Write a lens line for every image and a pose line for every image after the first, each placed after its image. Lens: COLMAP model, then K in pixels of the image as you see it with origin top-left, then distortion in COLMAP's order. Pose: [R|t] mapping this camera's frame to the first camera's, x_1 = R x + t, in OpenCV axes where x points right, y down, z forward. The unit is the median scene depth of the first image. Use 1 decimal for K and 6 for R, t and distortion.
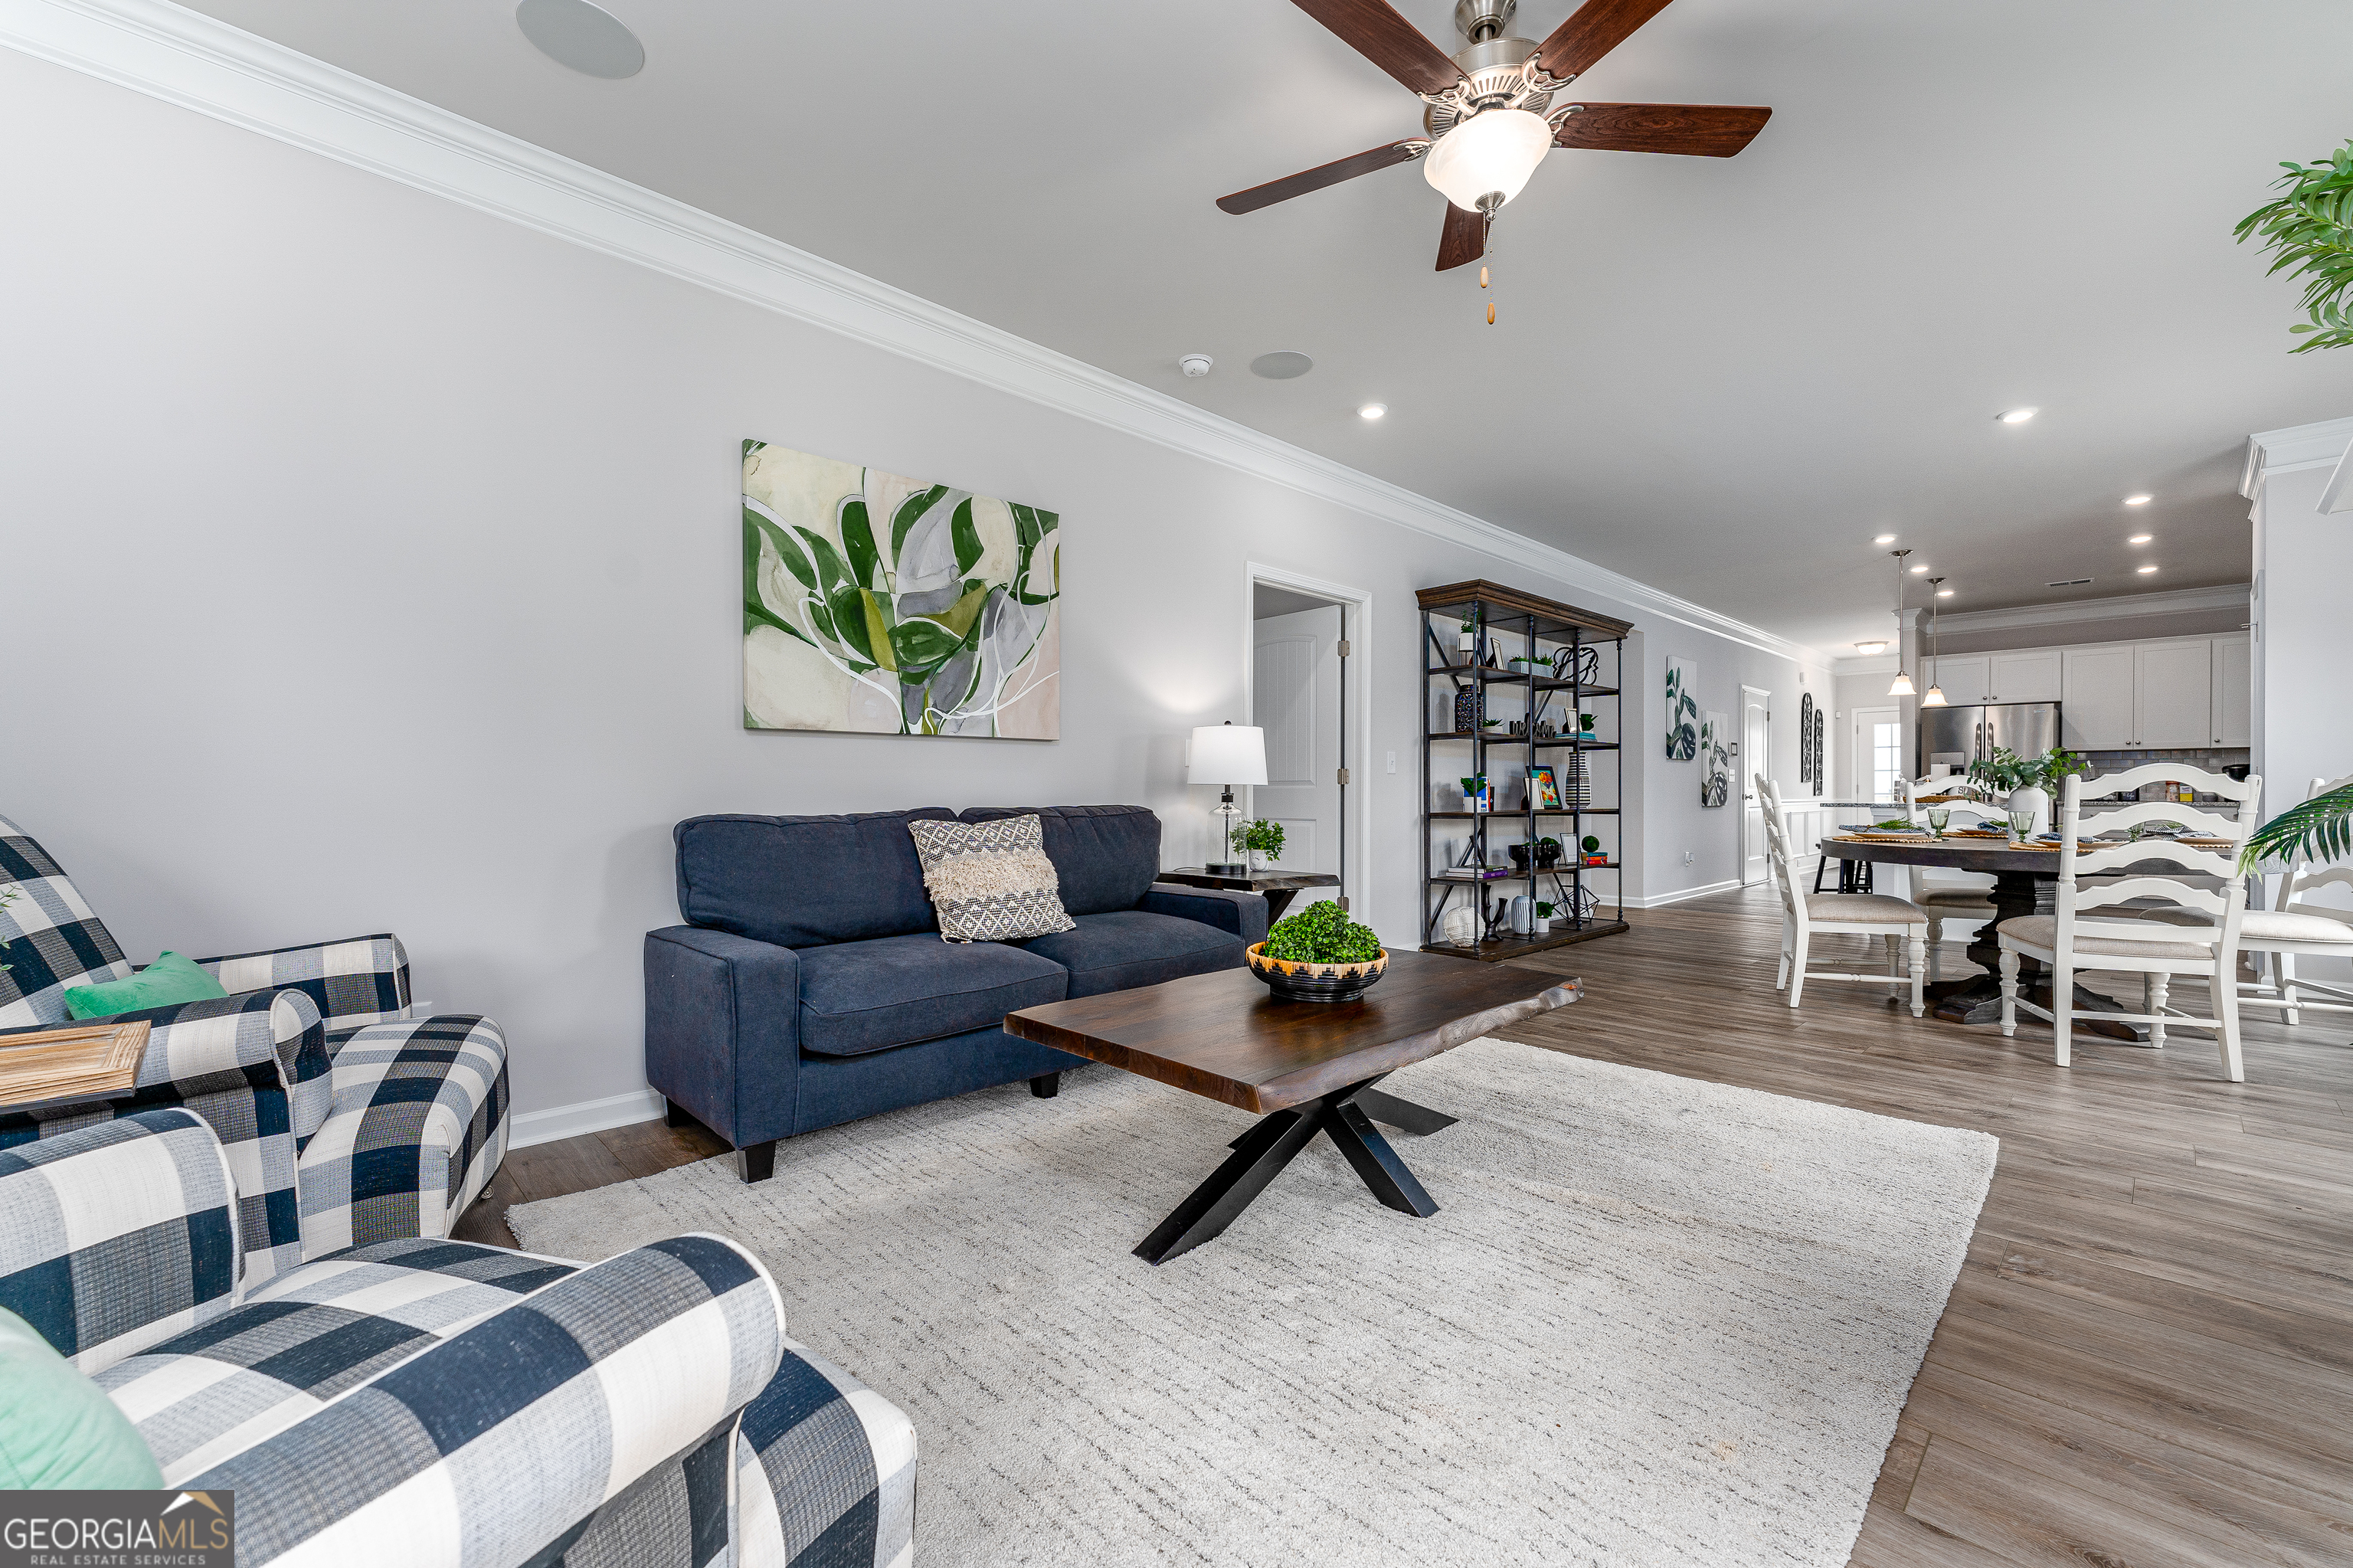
lens RADIAL K [[970.0, 0, 1149.4], [0, 970.0, 831.3], [0, 0, 1]] dist [0.002312, 0.000084]
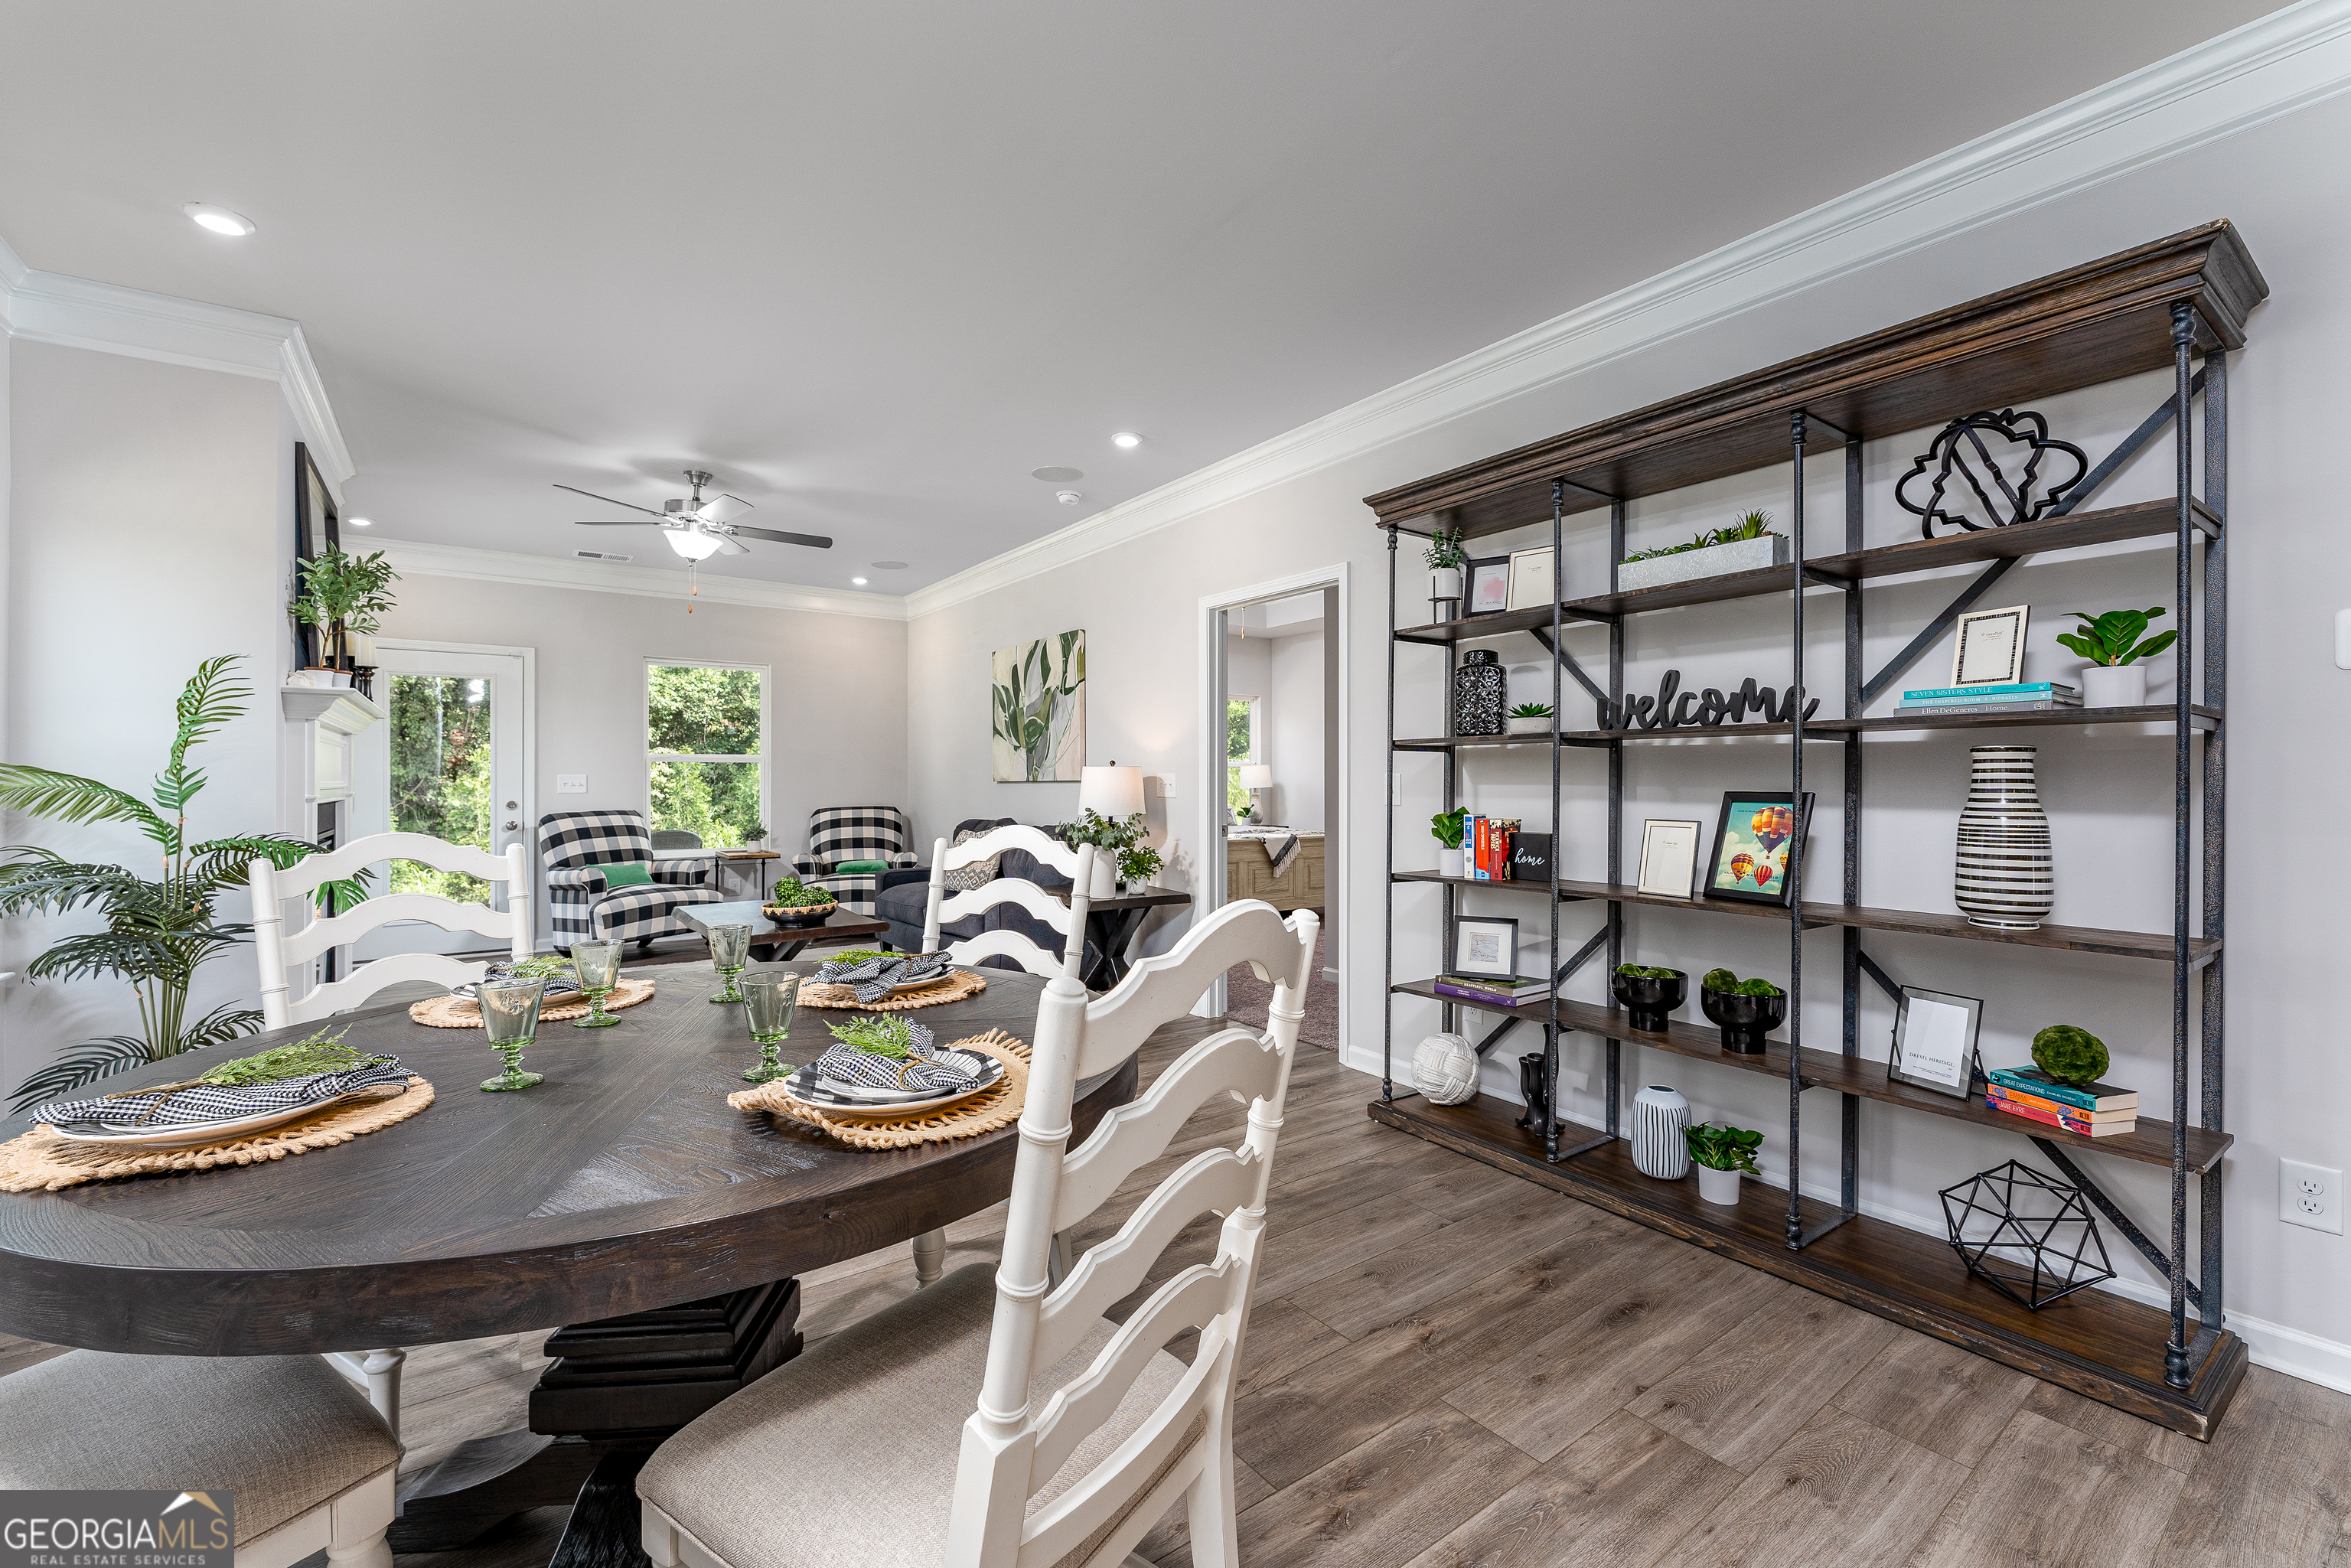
lens RADIAL K [[958.8, 0, 1176.9], [0, 958.8, 764.8], [0, 0, 1]] dist [-0.003199, -0.000180]
pose [[-0.135358, -0.017083, -0.990649, 1.513121], [-0.037262, 0.999232, -0.012139, -0.118806], [0.990096, 0.035271, -0.135891, 1.521146]]
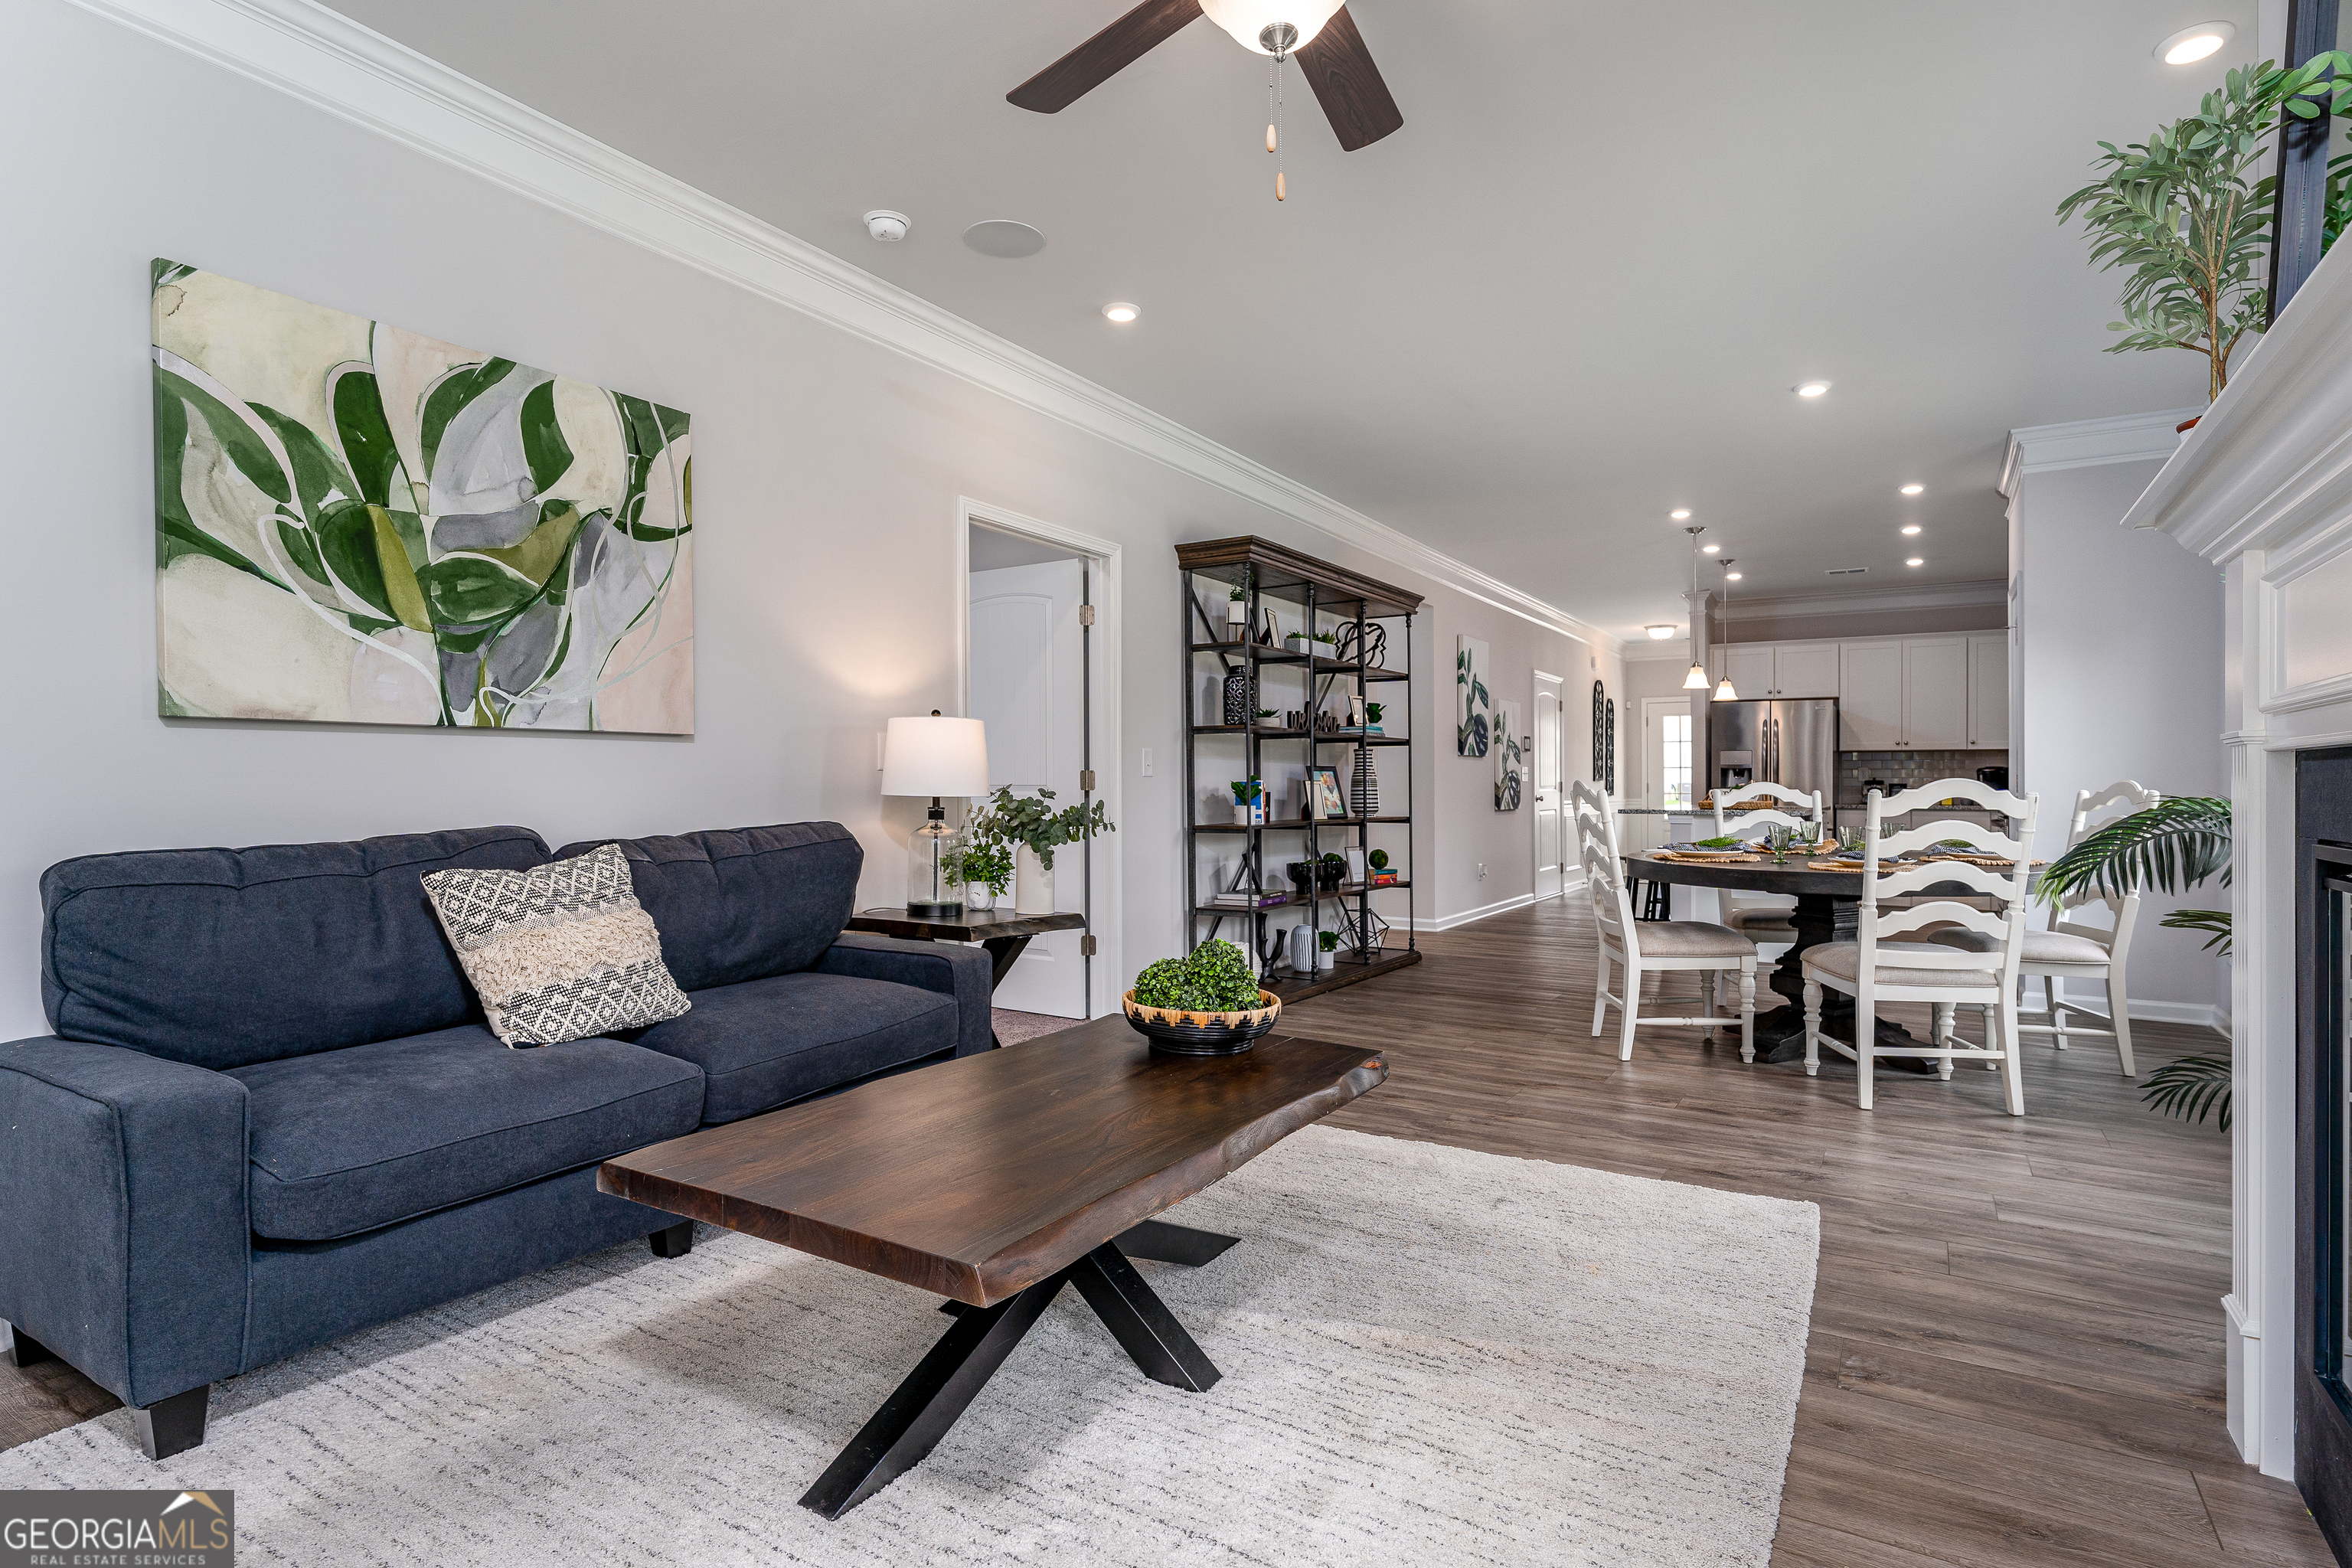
lens RADIAL K [[1230.4, 0, 1158.0], [0, 1230.4, 837.0], [0, 0, 1]] dist [0.001442, -0.000907]
pose [[0.967130, -0.008127, 0.254154, 0.006308], [0.007329, 0.999965, 0.004088, -0.023635], [-0.254178, -0.002091, 0.967155, 0.053747]]
